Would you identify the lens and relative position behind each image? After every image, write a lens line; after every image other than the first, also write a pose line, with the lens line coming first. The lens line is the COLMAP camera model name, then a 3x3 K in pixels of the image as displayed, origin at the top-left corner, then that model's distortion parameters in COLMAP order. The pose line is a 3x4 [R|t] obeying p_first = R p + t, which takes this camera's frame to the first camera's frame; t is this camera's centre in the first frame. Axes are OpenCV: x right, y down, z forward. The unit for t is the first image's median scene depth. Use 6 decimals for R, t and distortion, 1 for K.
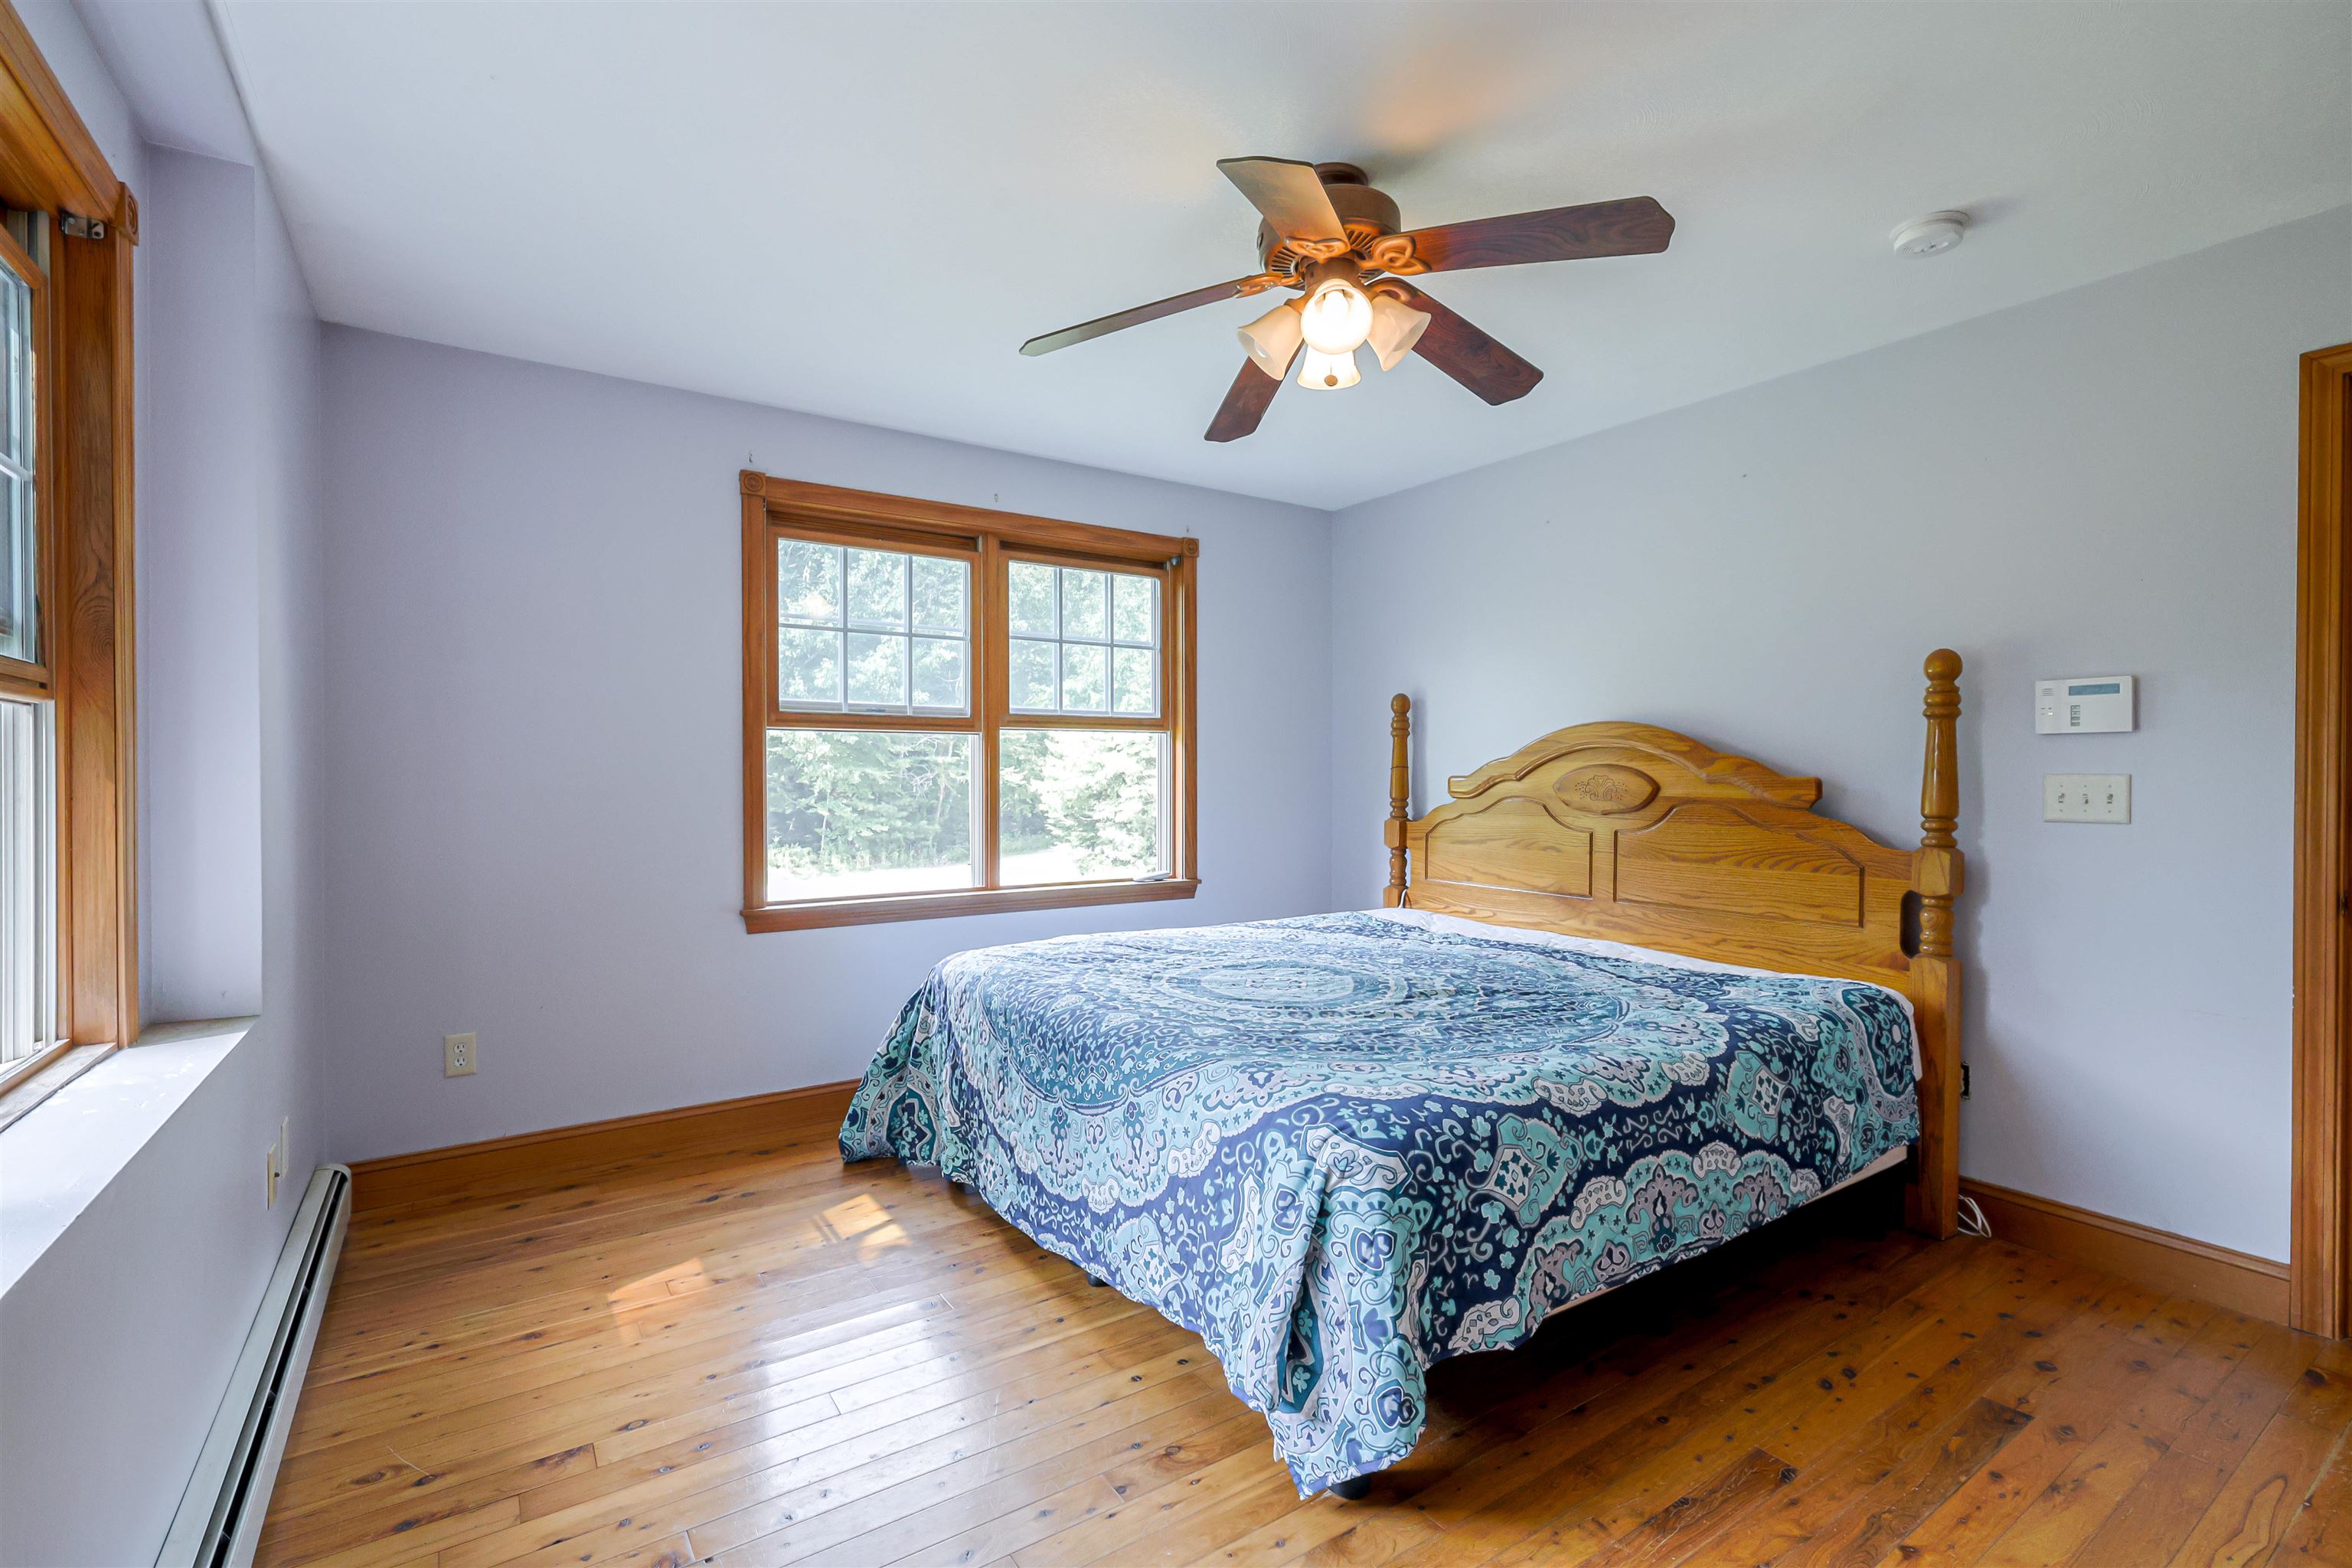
lens RADIAL K [[1047.6, 0, 1169.0], [0, 1047.6, 784.1], [0, 0, 1]] dist [-0.003855, -0.001313]
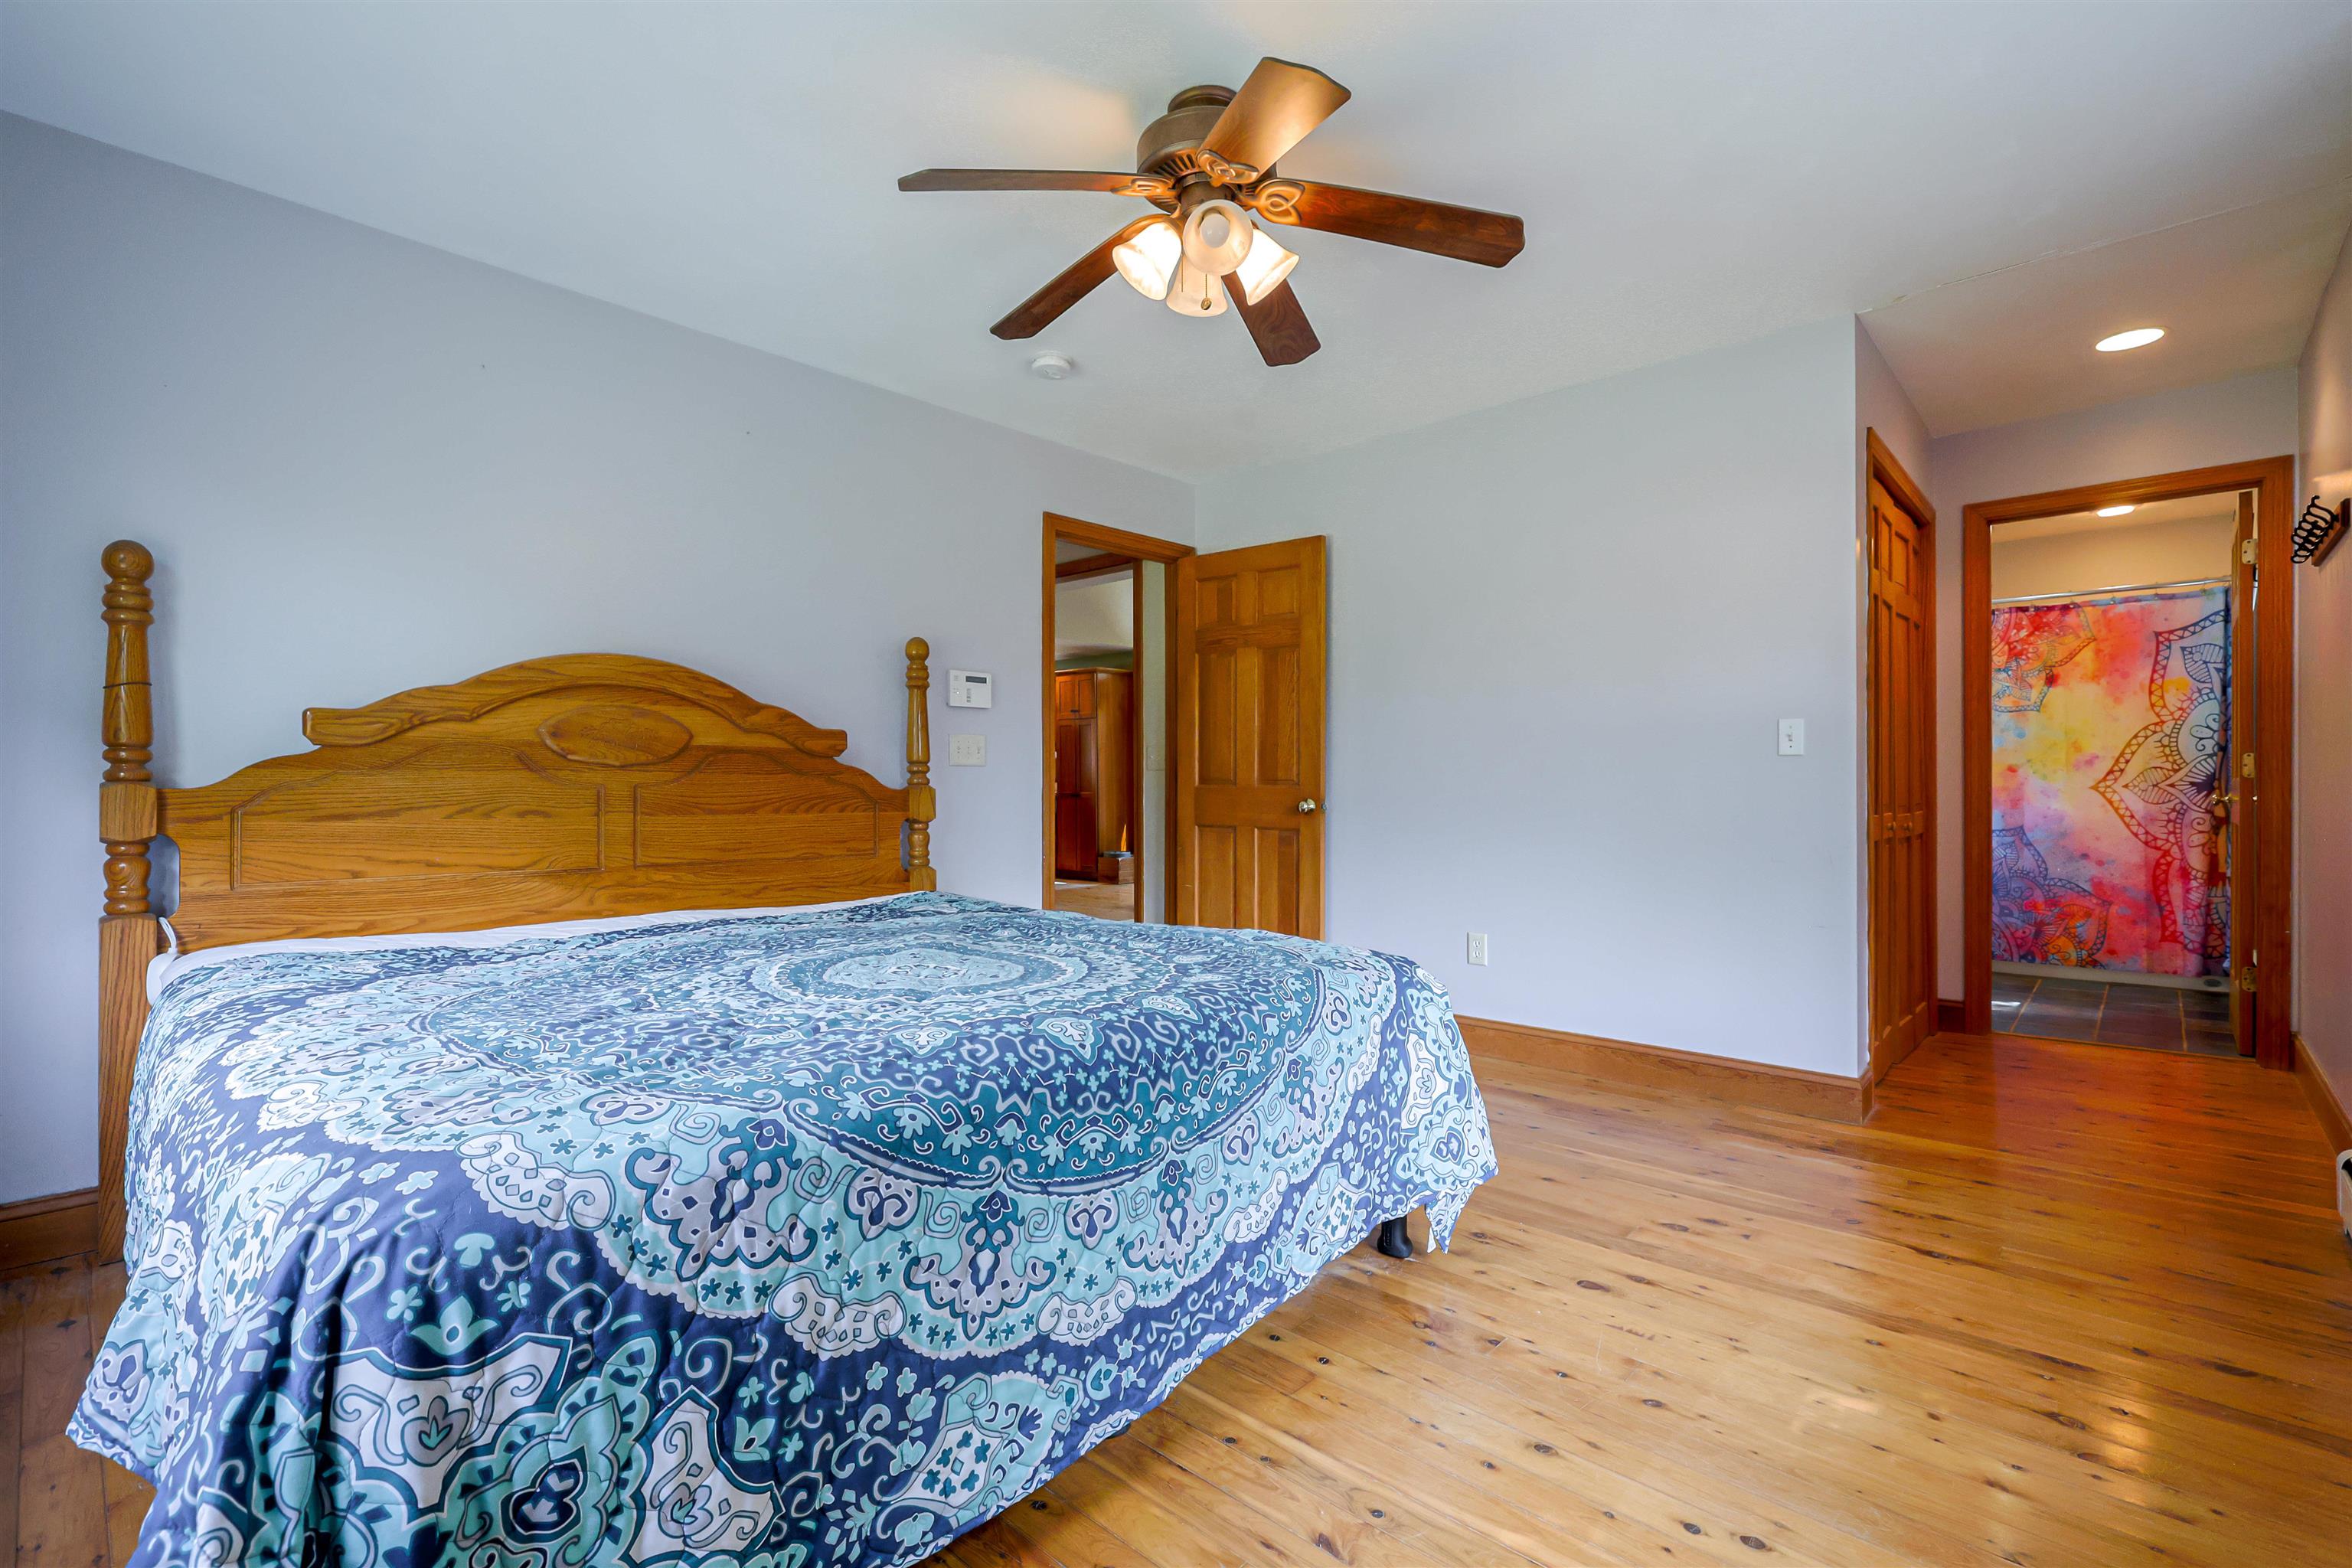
lens RADIAL K [[1047.6, 0, 1176.7], [0, 1047.6, 787.1], [0, 0, 1]] dist [-0.003855, -0.001313]
pose [[-0.238553, 0.000125, 0.971129, -0.675779], [0.011452, 0.999931, 0.002685, 0.065672], [-0.971062, 0.011762, -0.238538, 1.047475]]
